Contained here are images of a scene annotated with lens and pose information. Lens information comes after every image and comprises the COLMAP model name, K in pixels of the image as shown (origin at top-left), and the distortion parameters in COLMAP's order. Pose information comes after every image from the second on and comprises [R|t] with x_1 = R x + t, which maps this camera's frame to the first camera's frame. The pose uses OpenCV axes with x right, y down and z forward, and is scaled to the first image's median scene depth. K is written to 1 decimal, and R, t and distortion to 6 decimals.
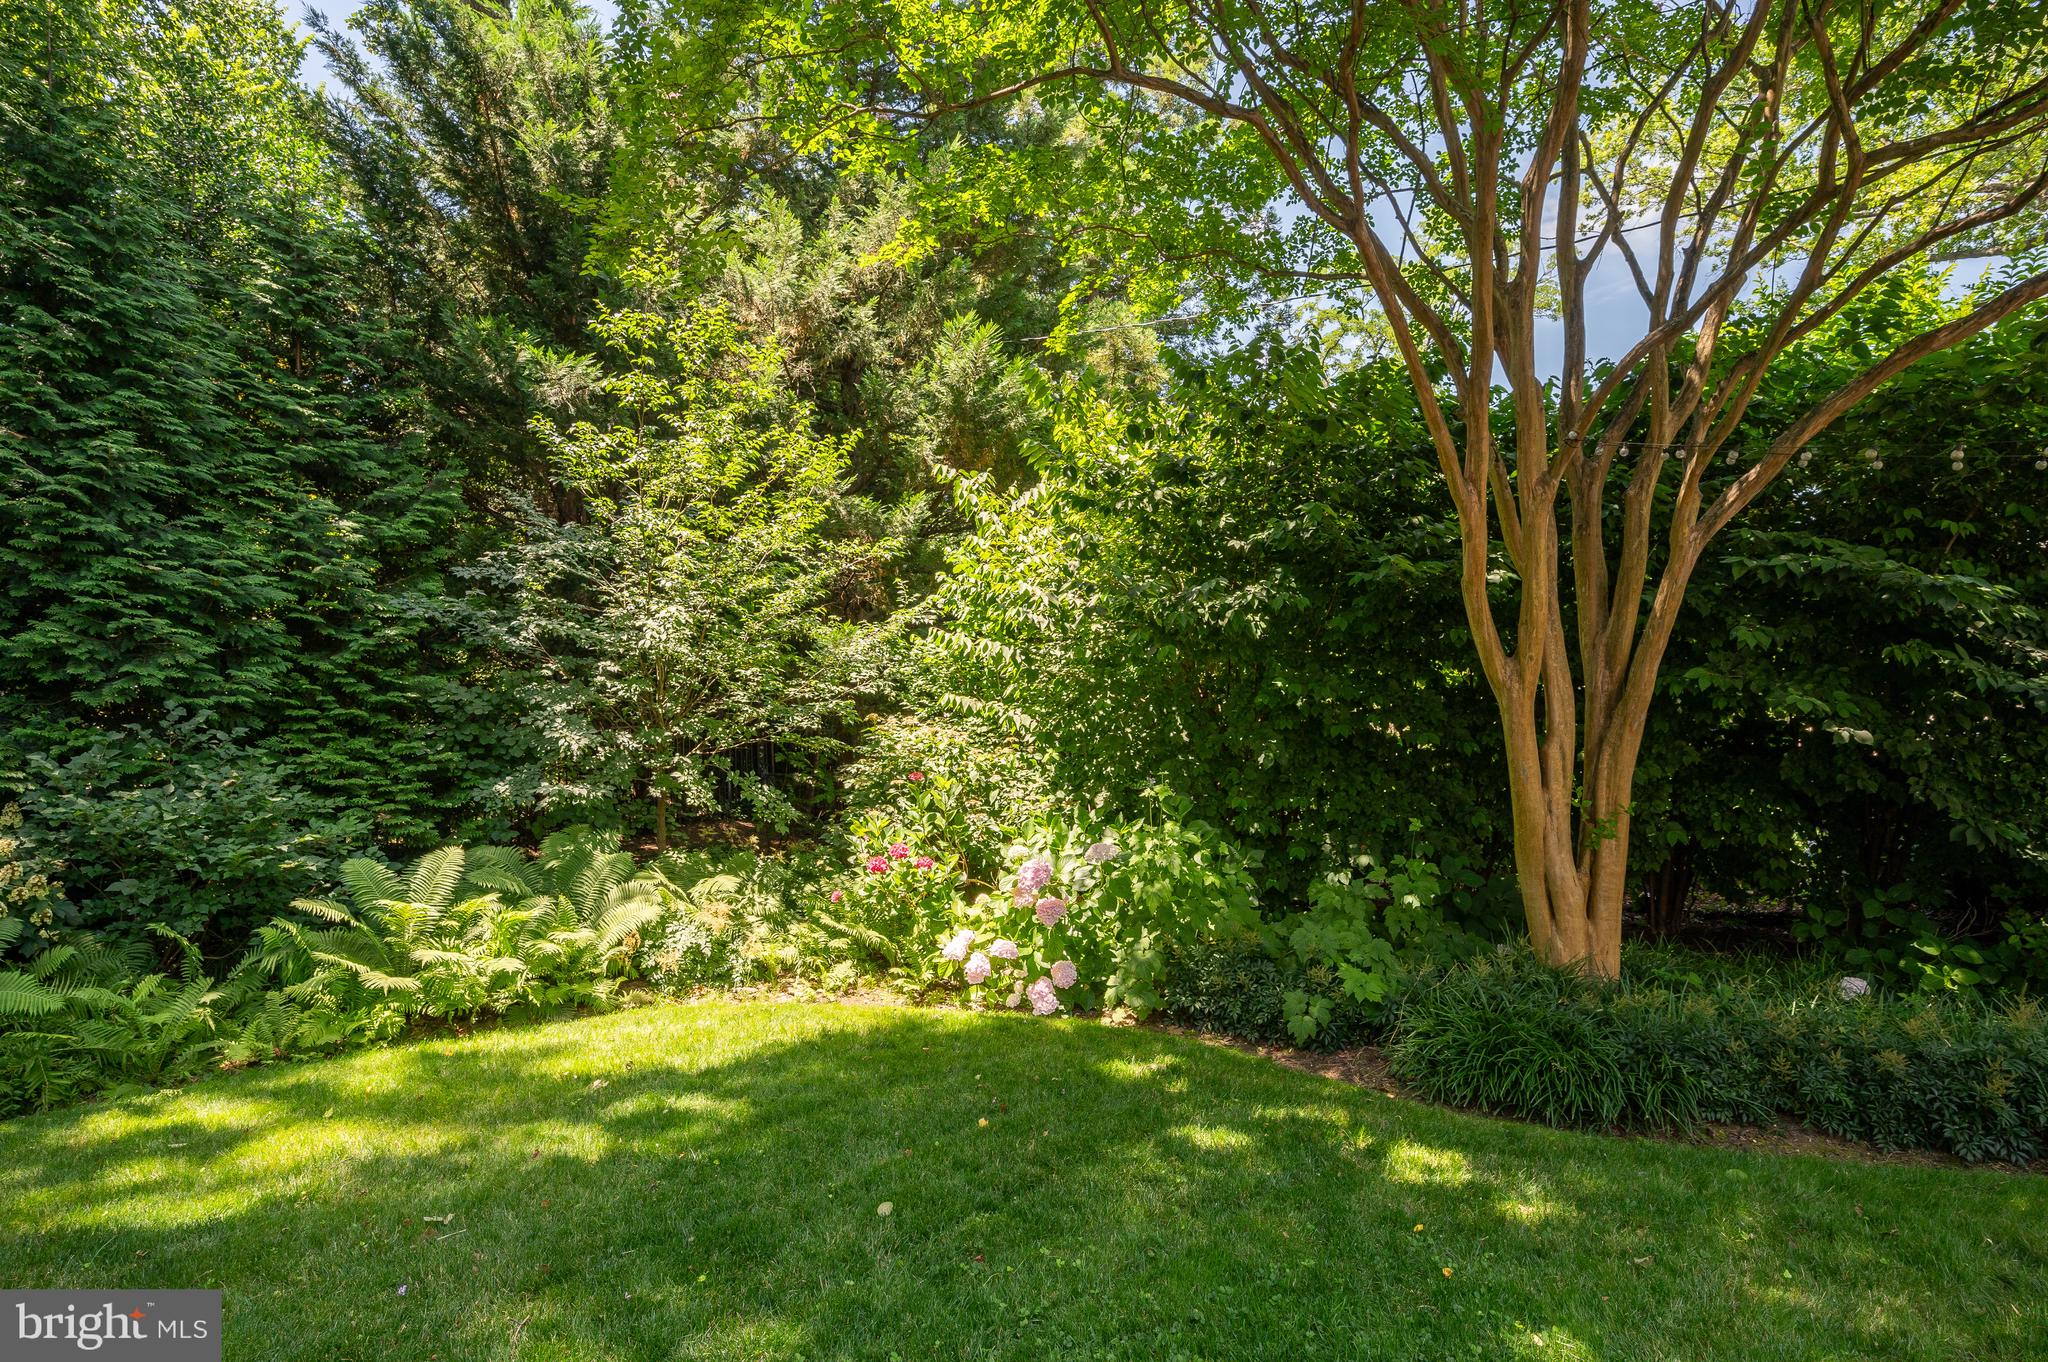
lens RADIAL K [[1162.0, 0, 1024.0], [0, 1162.0, 681.0], [0, 0, 1]] dist [-0.001443, -0.000318]
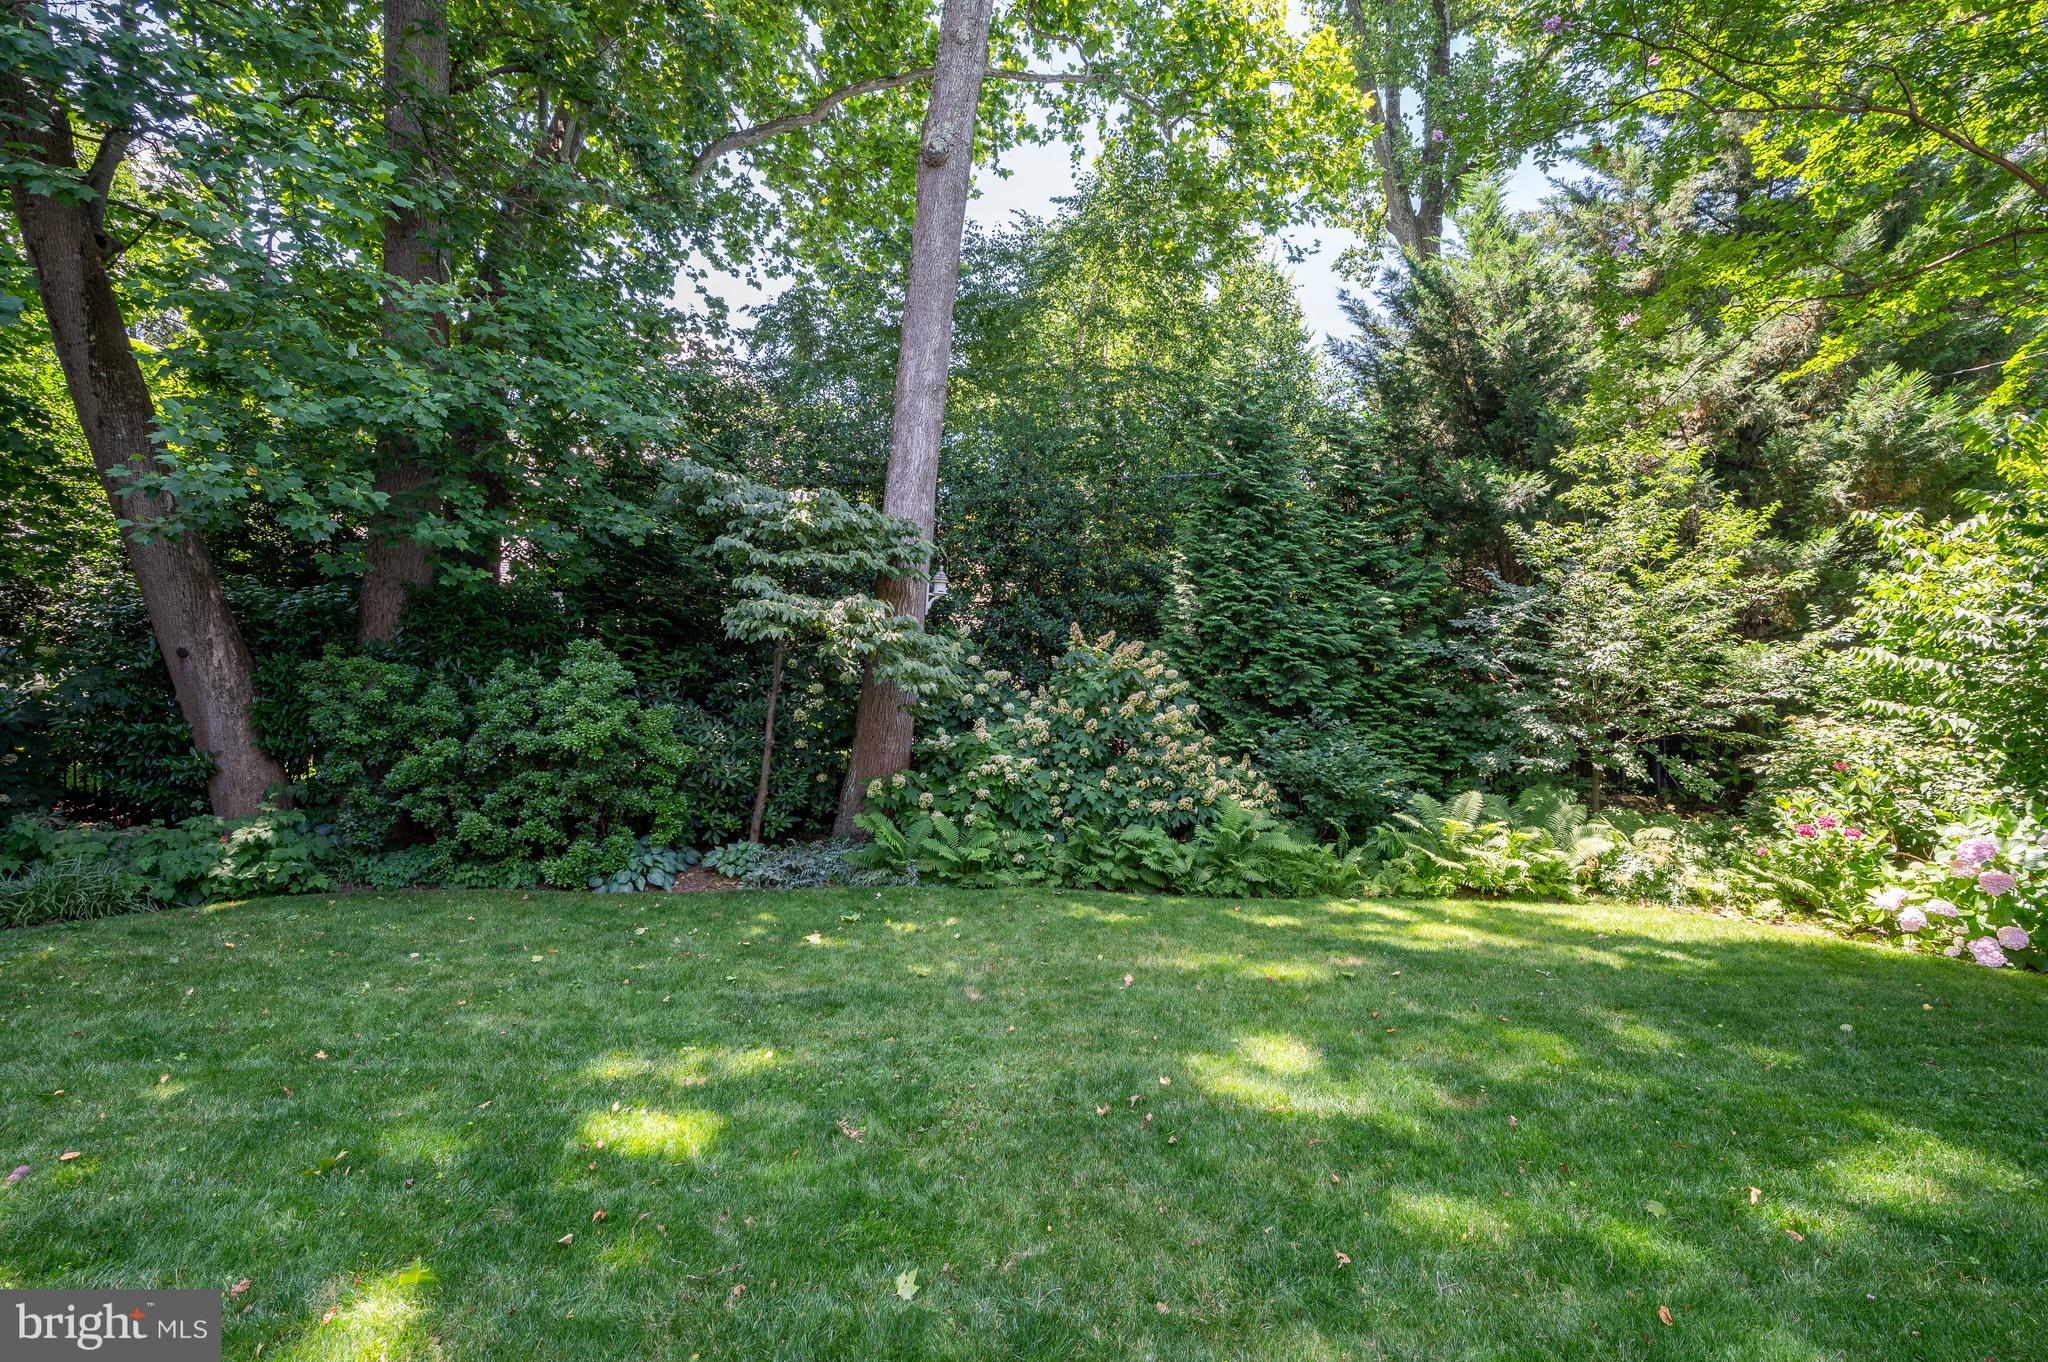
lens RADIAL K [[891.2, 0, 1024.9], [0, 891.2, 687.6], [0, 0, 1]] dist [-0.000939, 0.000418]
pose [[0.692245, -0.006301, -0.721636, -0.005547], [0.013140, 0.999906, 0.003875, -0.019165], [0.721543, -0.012164, 0.692262, -0.309885]]
